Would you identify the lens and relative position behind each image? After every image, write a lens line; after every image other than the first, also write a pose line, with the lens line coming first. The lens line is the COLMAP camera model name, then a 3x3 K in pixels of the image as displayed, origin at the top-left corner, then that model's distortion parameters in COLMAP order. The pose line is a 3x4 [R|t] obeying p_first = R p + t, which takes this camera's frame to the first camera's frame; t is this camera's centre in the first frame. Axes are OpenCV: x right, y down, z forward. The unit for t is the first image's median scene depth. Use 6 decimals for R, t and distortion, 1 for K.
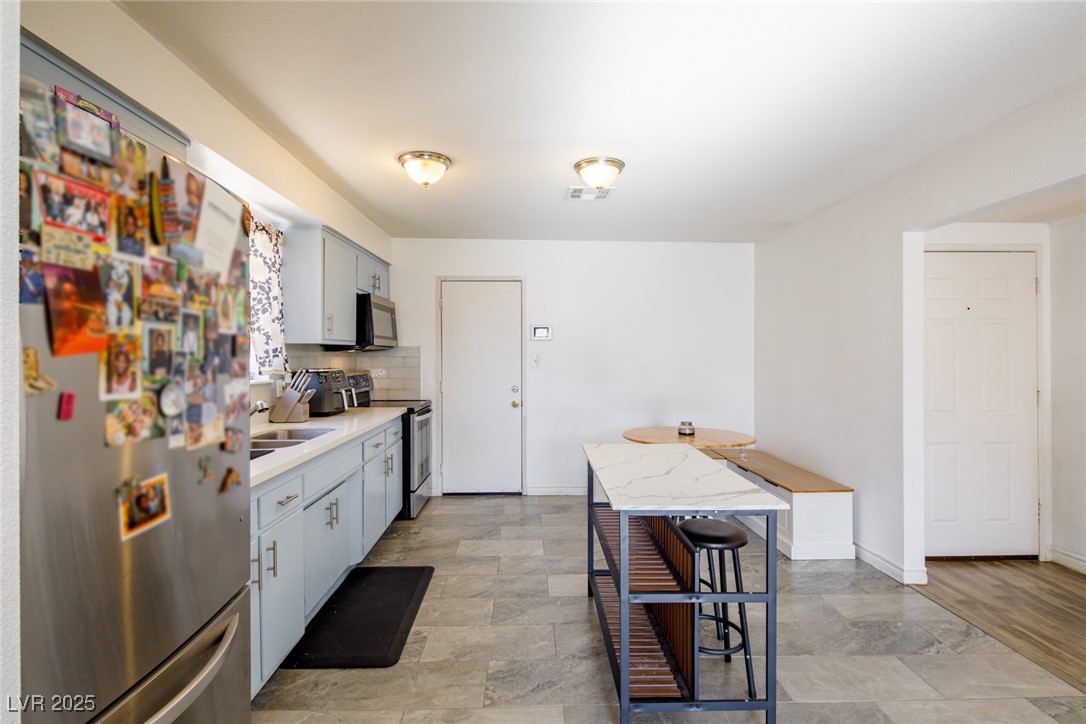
lens RADIAL K [[530.1, 0, 539.7], [0, 530.1, 355.1], [0, 0, 1]] dist [-0.003171, -0.000582]
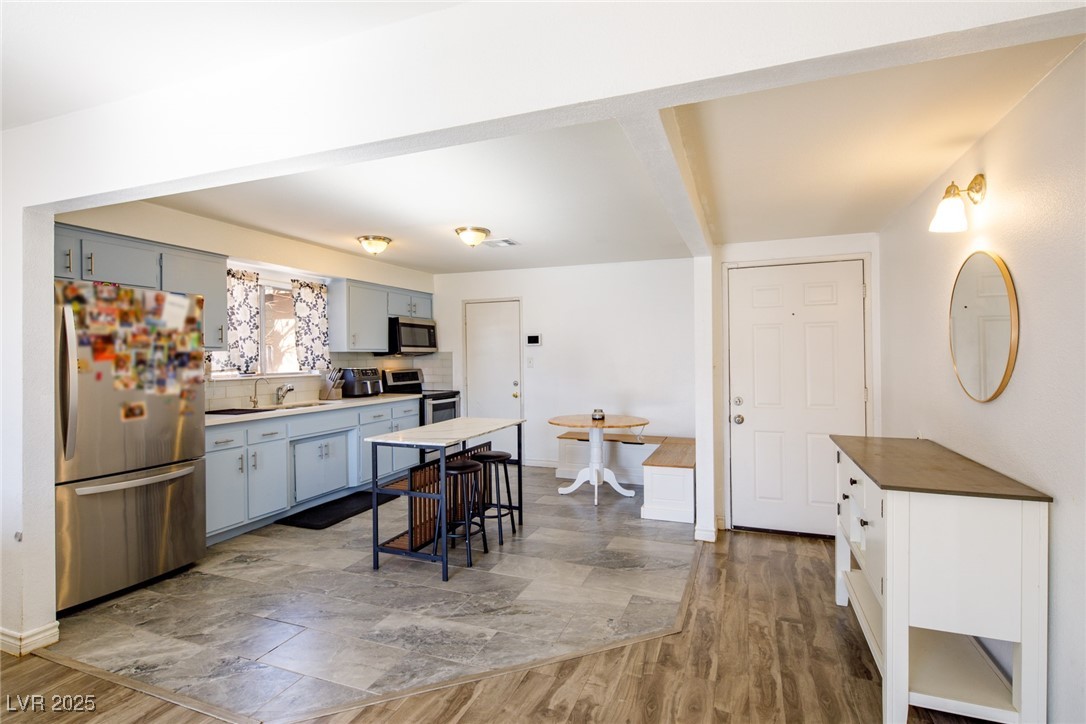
lens RADIAL K [[521.6, 0, 541.4], [0, 521.6, 354.0], [0, 0, 1]] dist [-0.000938, -0.000342]
pose [[0.924931, -0.010213, -0.379997, 0.876659], [0.008424, 0.999944, -0.006369, 0.000341], [0.380041, 0.002690, 0.924966, -0.293159]]
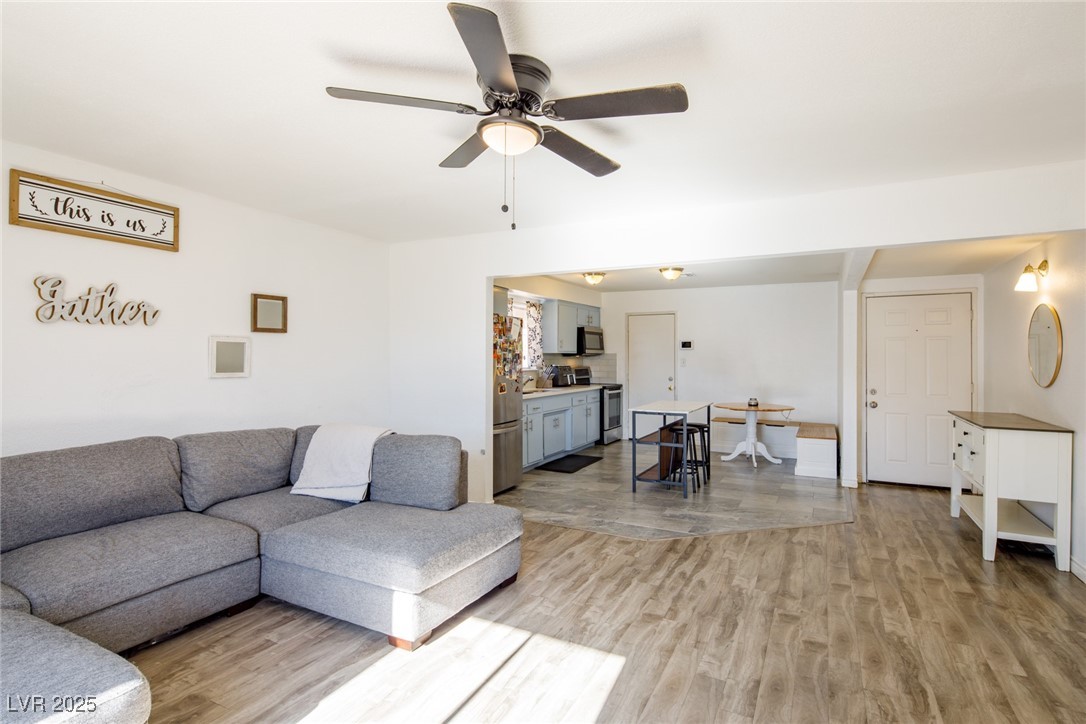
lens RADIAL K [[530.1, 0, 539.7], [0, 530.1, 355.1], [0, 0, 1]] dist [-0.003171, -0.000582]
pose [[0.871499, -0.000086, -0.490397, 0.718845], [-0.002419, 0.999987, -0.004475, -0.004005], [0.490391, 0.005087, 0.871488, -1.137761]]
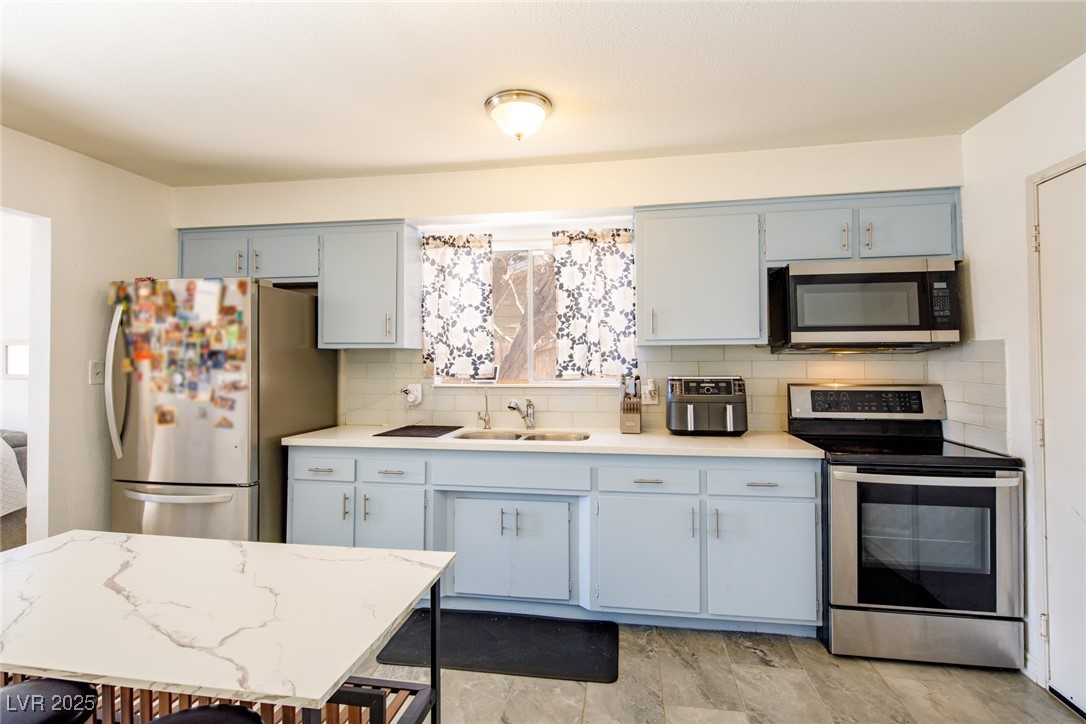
lens RADIAL K [[521.6, 0, 541.4], [0, 521.6, 354.0], [0, 0, 1]] dist [-0.000938, -0.000342]
pose [[-0.185099, -0.010270, -0.982666, 0.523408], [0.002821, 0.999936, -0.010982, 0.000849], [0.982716, -0.004805, -0.185058, 1.183740]]
